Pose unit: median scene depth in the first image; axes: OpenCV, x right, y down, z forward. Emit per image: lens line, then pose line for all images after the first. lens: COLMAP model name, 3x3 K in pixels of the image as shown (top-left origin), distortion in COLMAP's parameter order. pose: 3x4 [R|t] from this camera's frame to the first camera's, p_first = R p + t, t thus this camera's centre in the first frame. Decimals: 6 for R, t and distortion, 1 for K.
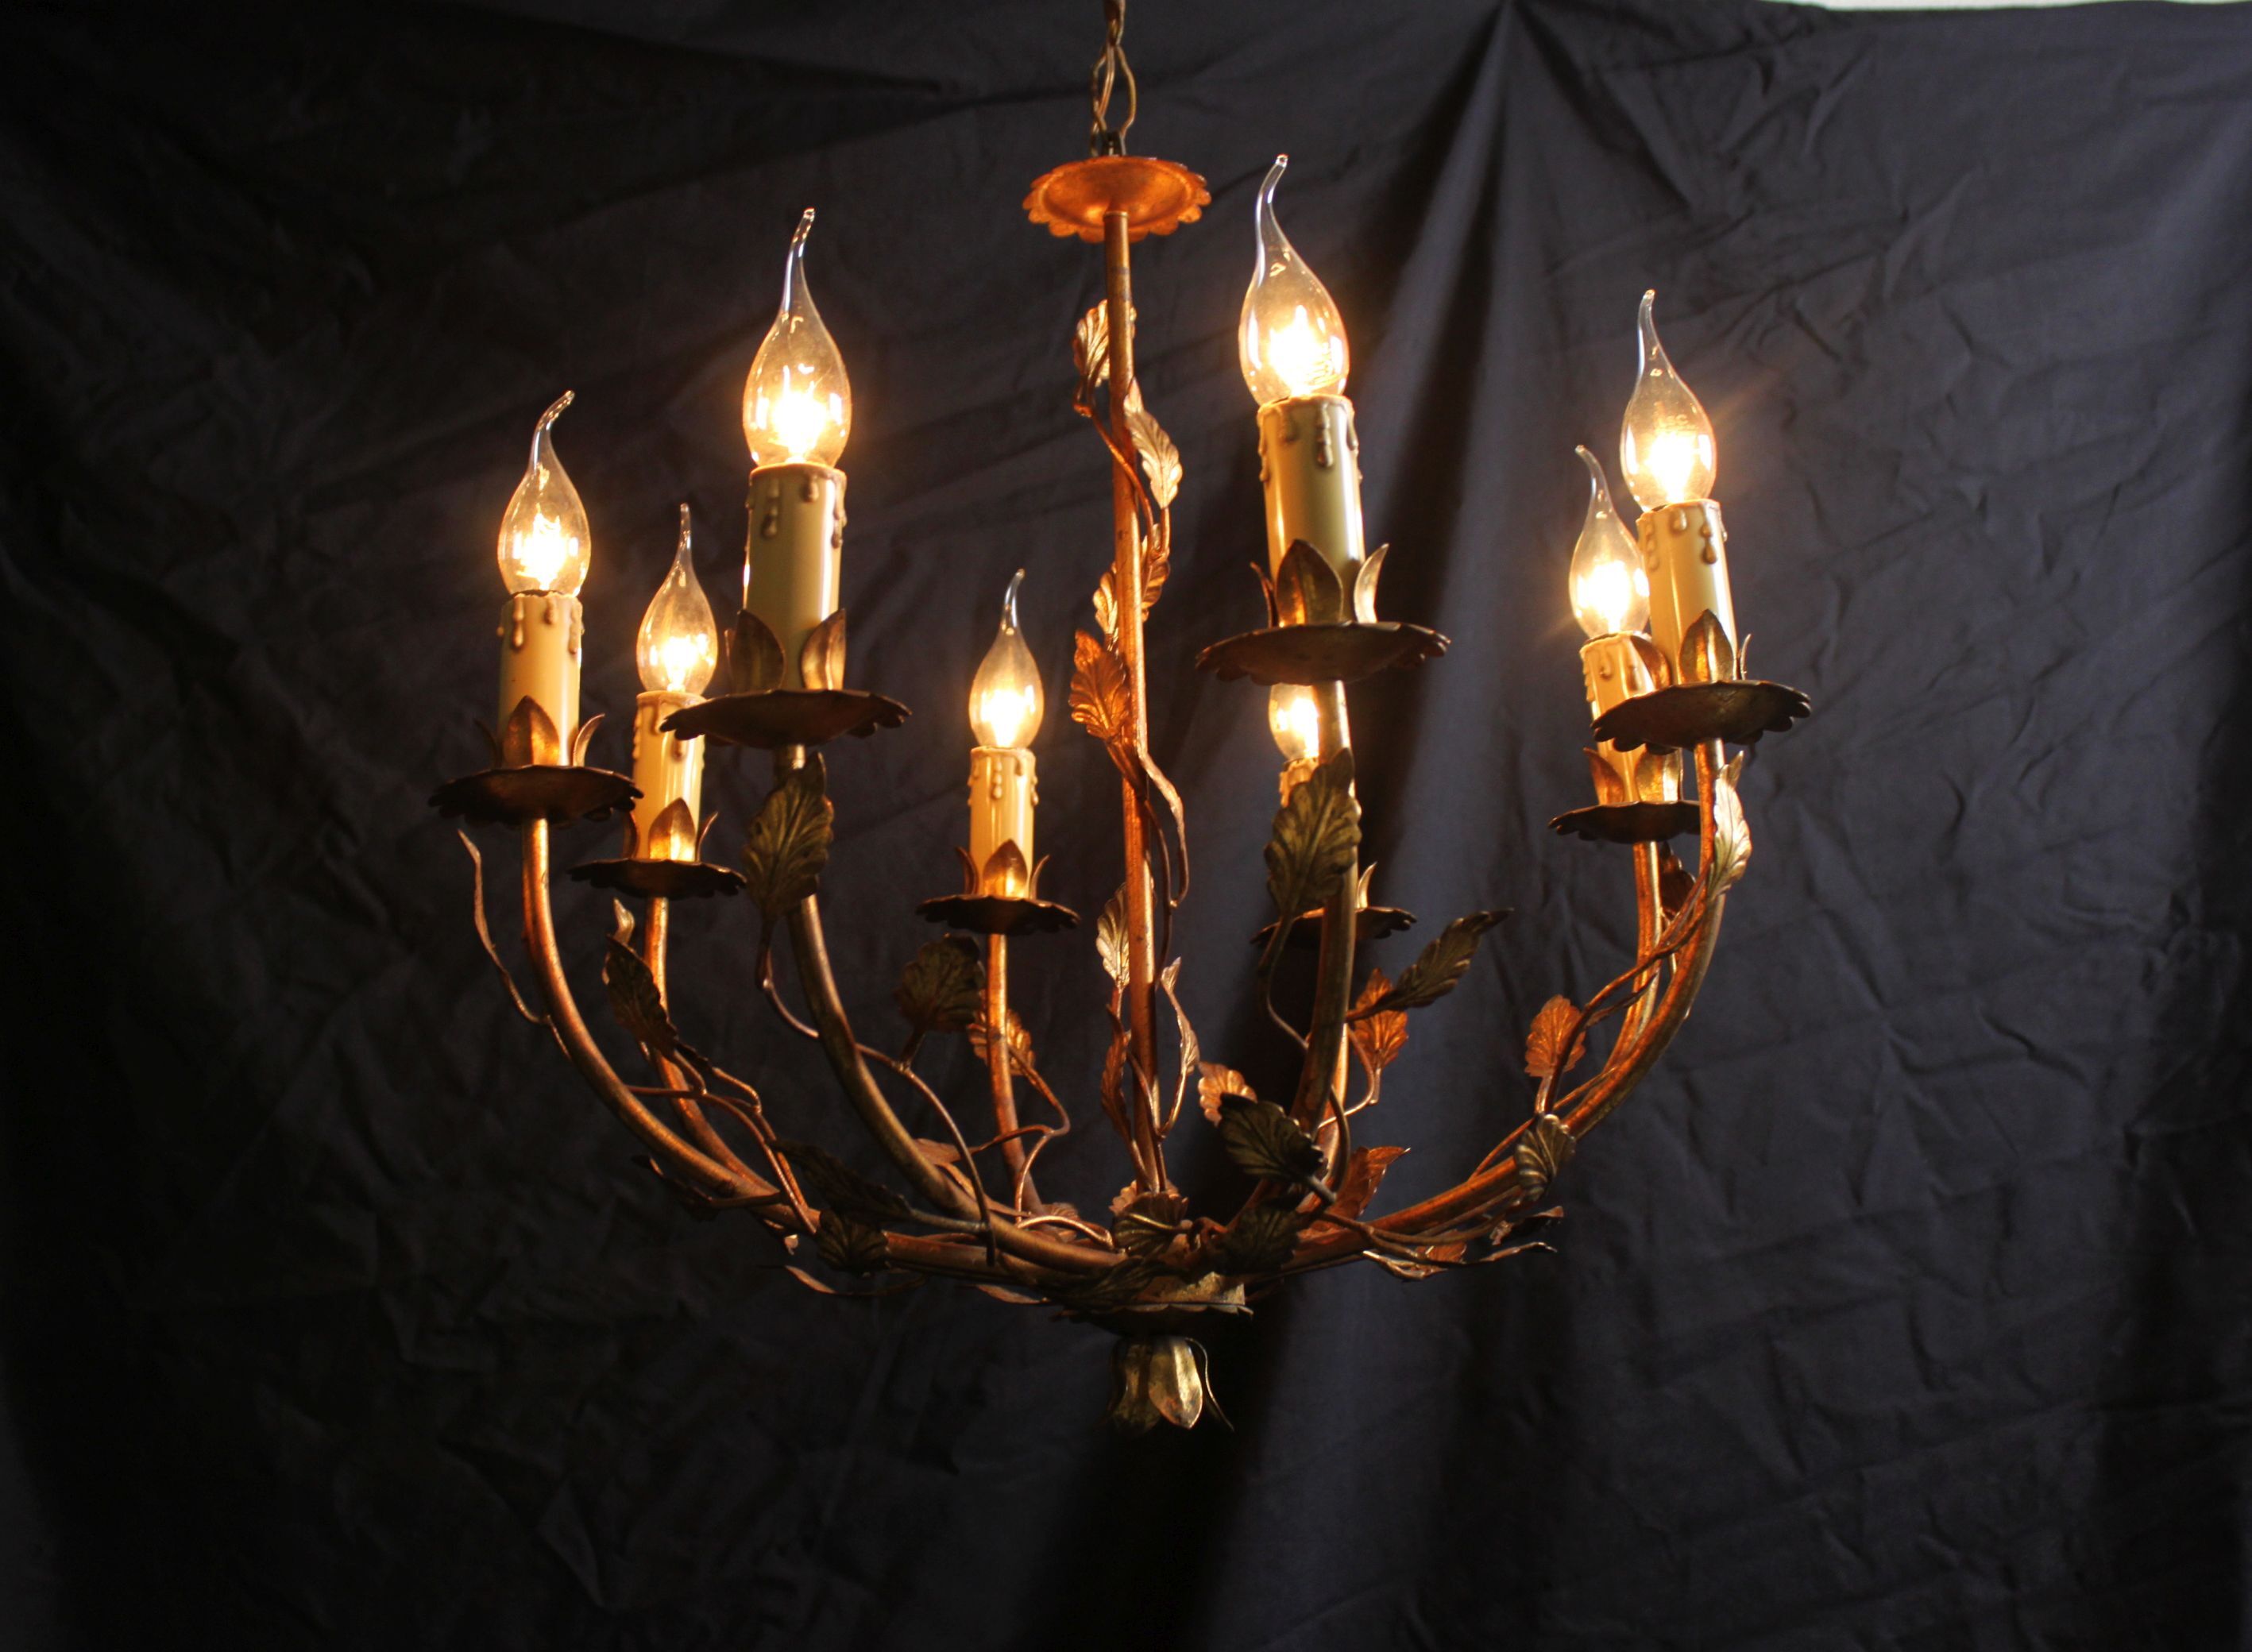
lens RADIAL K [[2494.3, 0, 1149.8], [0, 2494.3, 767.6], [0, 0, 1]] dist [-0.078282, 0.000000]
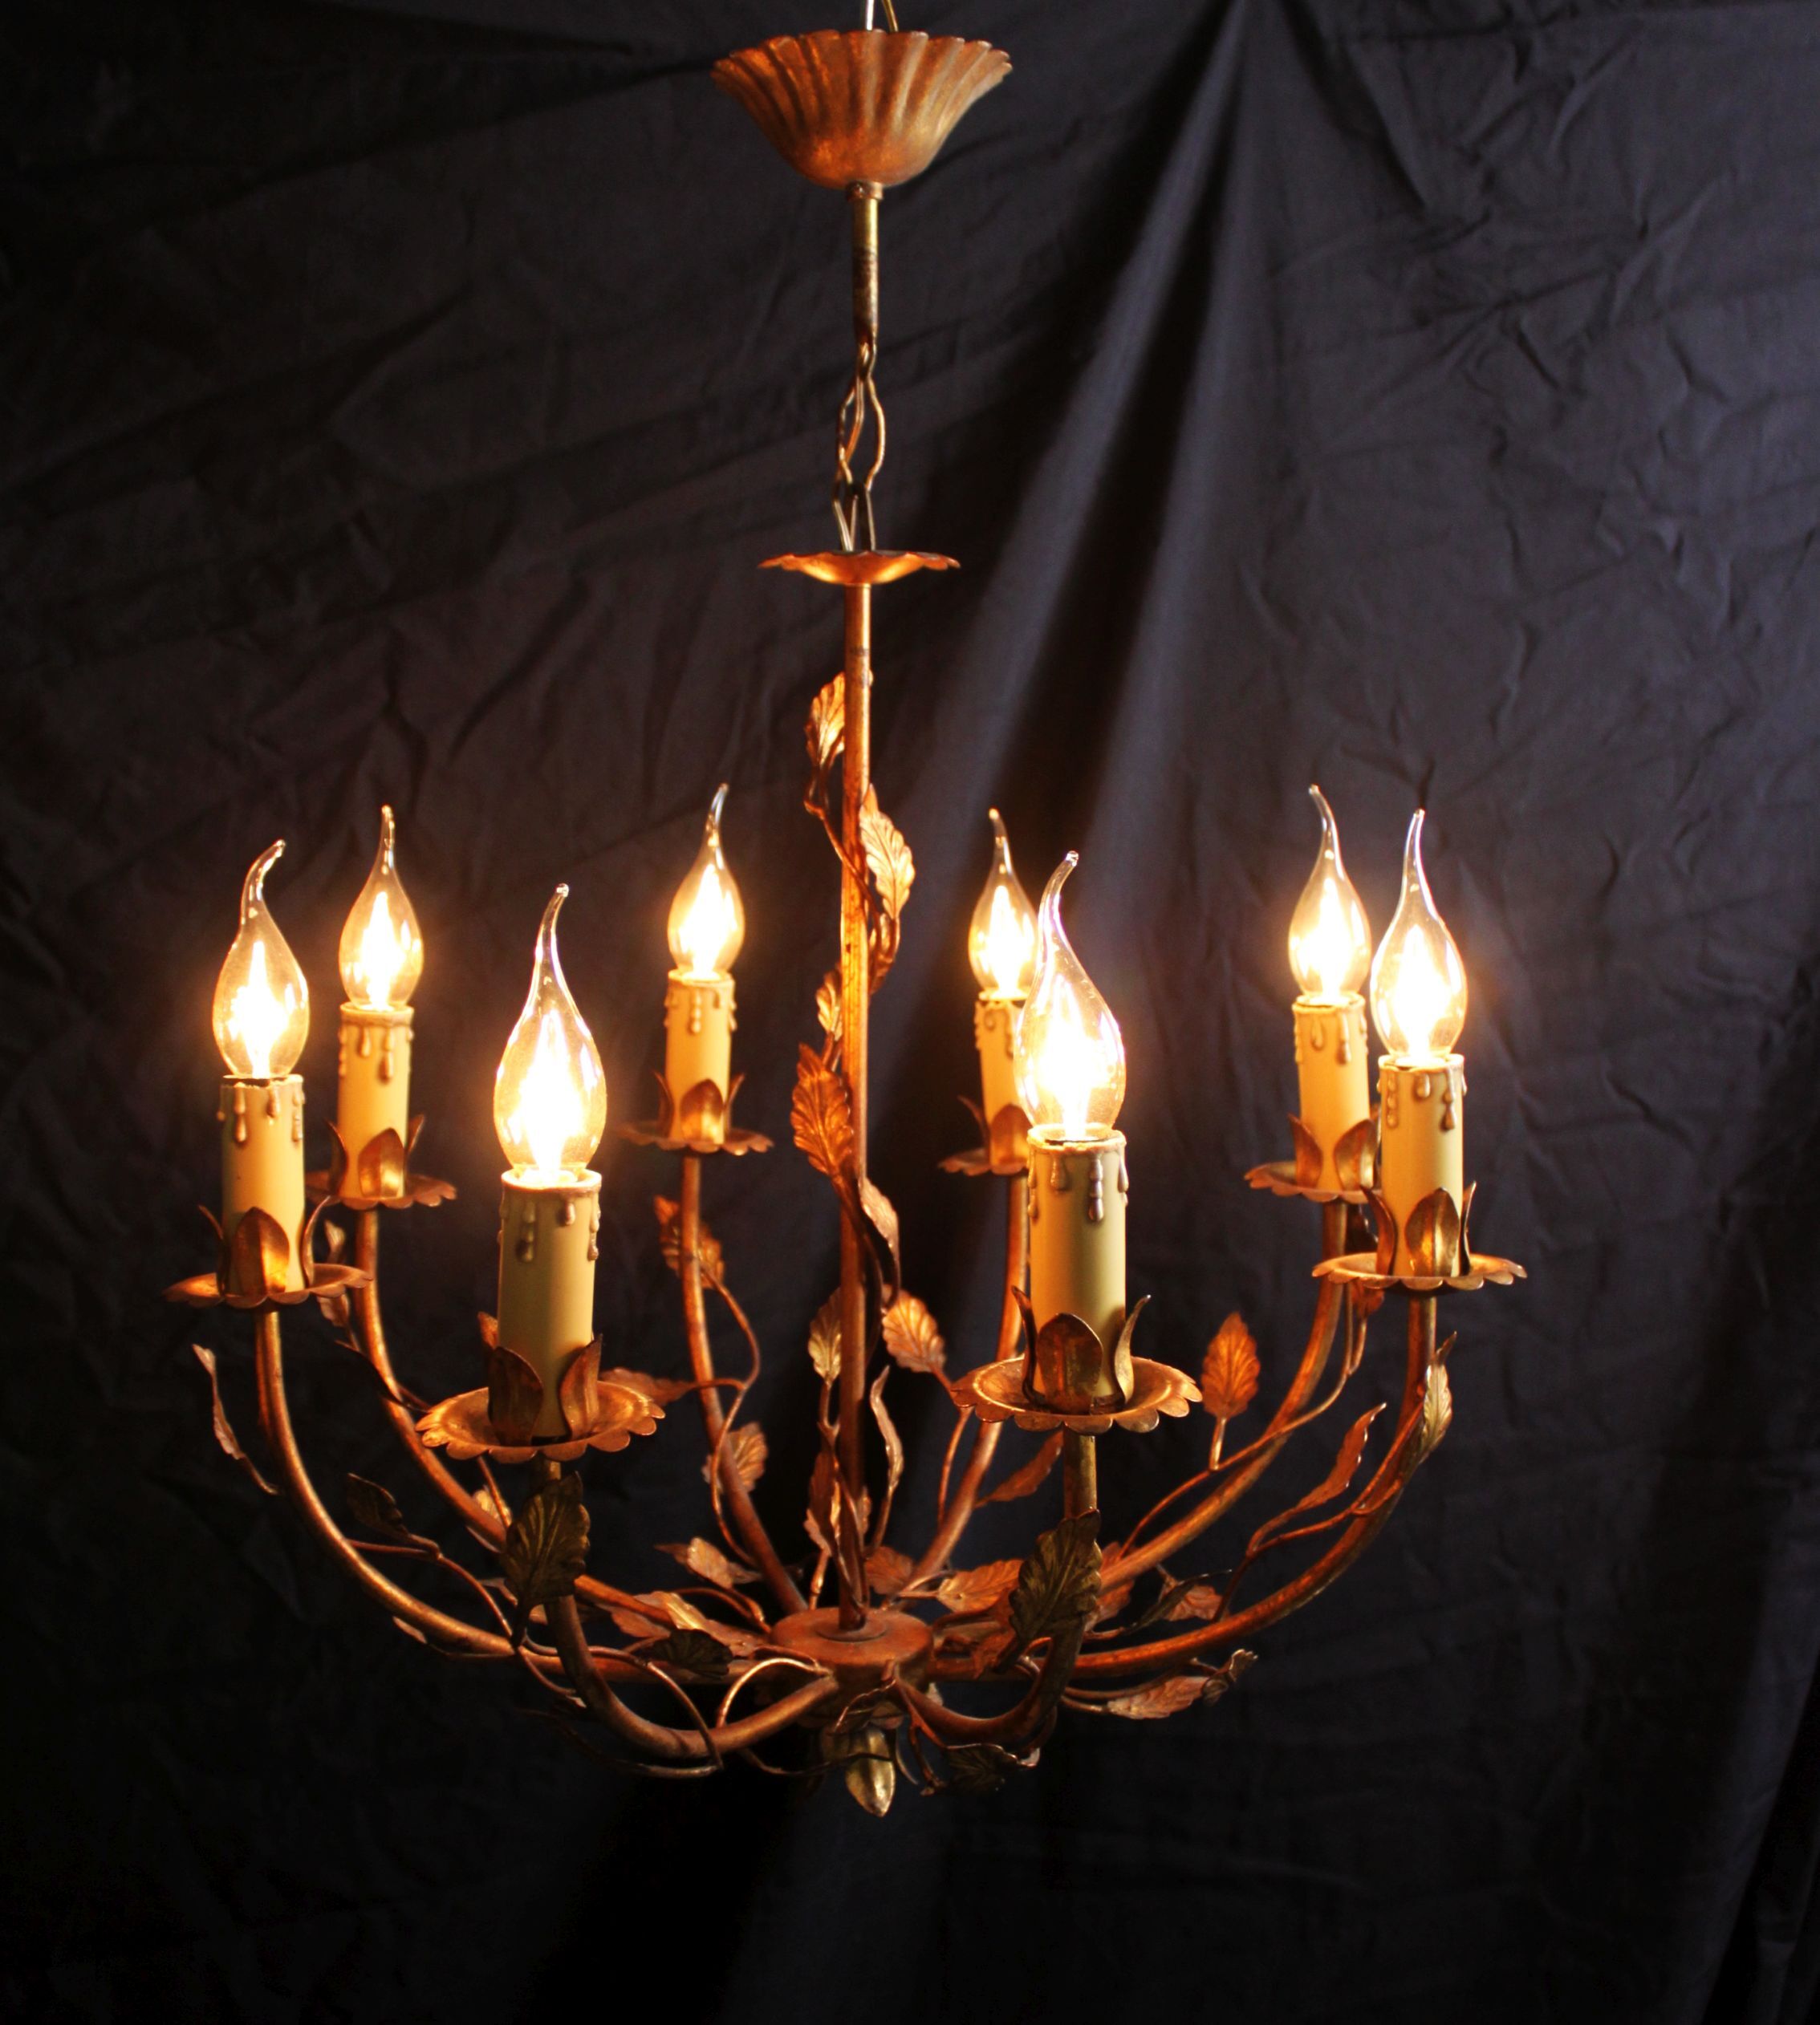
lens RADIAL K [[2419.7, 0, 925.5], [0, 2419.7, 1011.0], [0, 0, 1]] dist [-0.106228, 0.000000]
pose [[0.996111, 0.036087, 0.080375, -0.047556], [-0.060333, 0.944204, 0.323789, -0.314704], [-0.064206, -0.327379, 0.942709, 0.080371]]
